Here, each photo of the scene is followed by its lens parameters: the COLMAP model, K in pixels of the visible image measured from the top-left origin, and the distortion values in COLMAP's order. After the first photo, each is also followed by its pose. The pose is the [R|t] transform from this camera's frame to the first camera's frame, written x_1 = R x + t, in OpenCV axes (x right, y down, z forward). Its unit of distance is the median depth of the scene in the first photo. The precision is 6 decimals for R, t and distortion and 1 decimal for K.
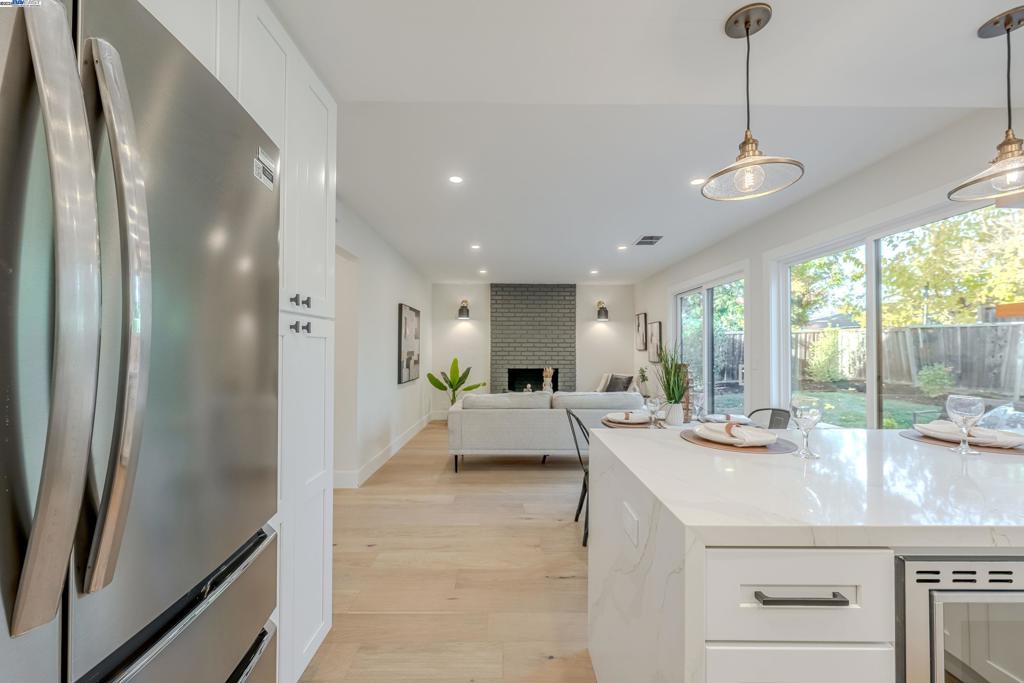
lens RADIAL K [[416.9, 0, 512.0], [0, 416.9, 341.5], [0, 0, 1]] dist [0.000138, 0.000003]
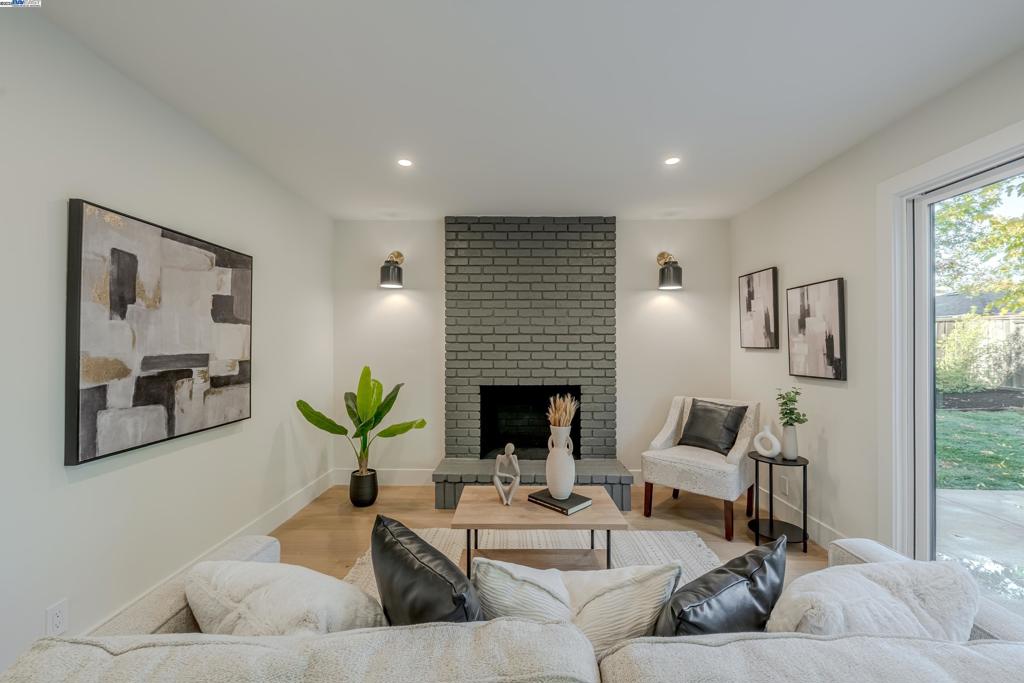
lens RADIAL K [[416.9, 0, 512.0], [0, 416.9, 341.5], [0, 0, 1]] dist [0.000138, 0.000003]
pose [[0.999718, -0.002273, -0.023648, 0.040747], [0.002498, 0.999951, 0.009529, 0.006939], [0.023625, -0.009585, 0.999675, 0.497984]]
